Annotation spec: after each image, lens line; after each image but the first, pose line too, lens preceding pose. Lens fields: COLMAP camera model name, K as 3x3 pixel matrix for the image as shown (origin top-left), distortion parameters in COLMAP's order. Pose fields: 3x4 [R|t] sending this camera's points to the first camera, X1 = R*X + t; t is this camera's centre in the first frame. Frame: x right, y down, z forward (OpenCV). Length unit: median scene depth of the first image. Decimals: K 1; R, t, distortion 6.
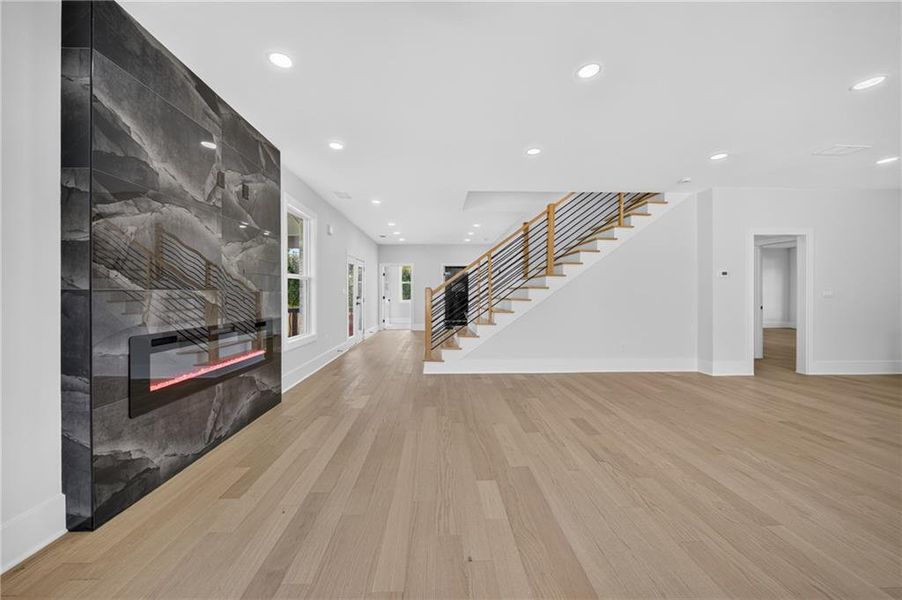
lens RADIAL K [[316.1, 0, 448.4], [0, 316.1, 293.5], [0, 0, 1]] dist [0.001311, -0.000219]
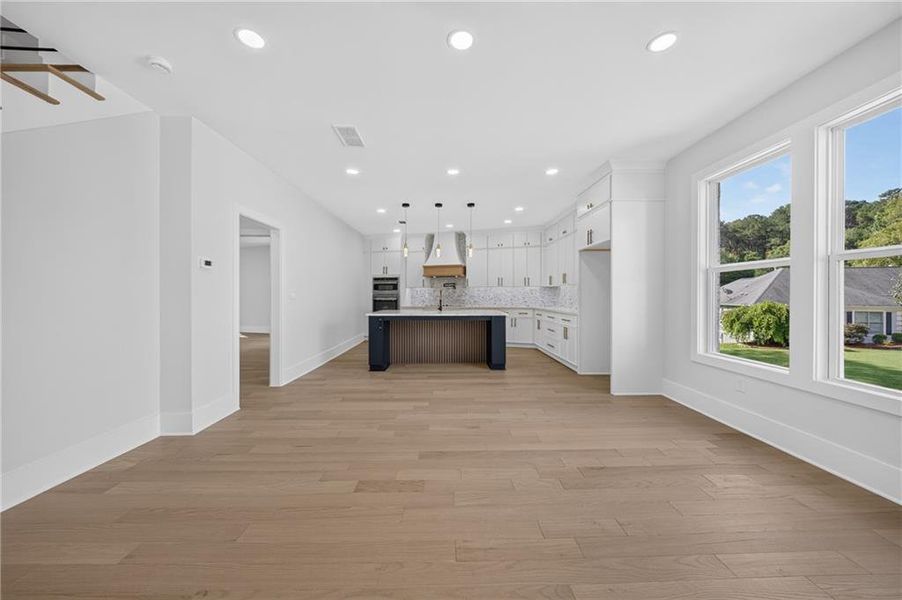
lens RADIAL K [[316.8, 0, 453.7], [0, 316.8, 296.8], [0, 0, 1]] dist [-0.012551, -0.000129]
pose [[0.010437, -0.000253, 0.999945, 0.415164], [-0.001676, 0.999999, 0.000270, 0.004367], [-0.999944, -0.001678, 0.010437, 0.819004]]
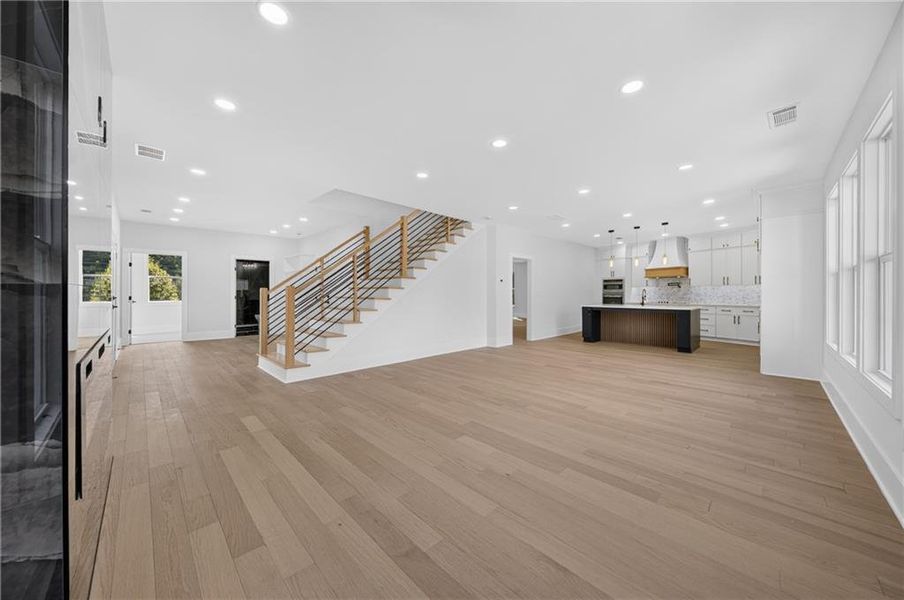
lens RADIAL K [[316.8, 0, 449.3], [0, 316.8, 293.5], [0, 0, 1]] dist [0.001311, -0.000219]
pose [[0.735213, 0.002956, 0.677829, -0.586116], [-0.004493, 0.999990, 0.000512, -0.000285], [-0.677821, -0.003422, 0.735219, 0.053783]]
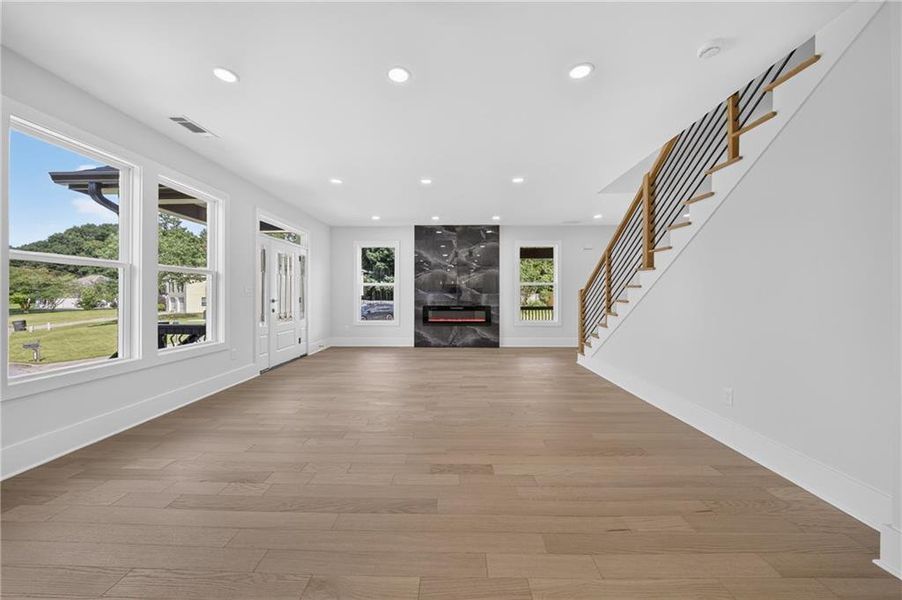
lens RADIAL K [[318.6, 0, 447.8], [0, 318.6, 295.7], [0, 0, 1]] dist [0.001551, -0.000144]
pose [[-0.065191, 0.001522, -0.997872, 1.872991], [0.002208, 0.999997, 0.001381, 0.004749], [0.997870, -0.002113, -0.065194, 0.982921]]
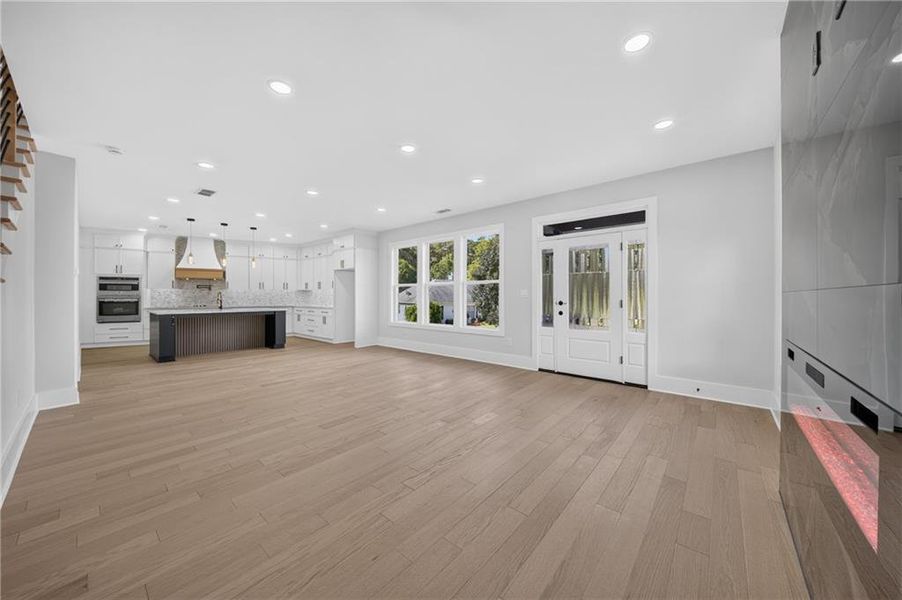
lens RADIAL K [[318.6, 0, 447.8], [0, 318.6, 295.7], [0, 0, 1]] dist [0.001551, -0.000144]
pose [[-0.733815, 0.004226, 0.679336, -0.572383], [0.000286, 0.999982, -0.005911, 0.004808], [-0.679349, -0.004143, -0.733804, 1.563610]]
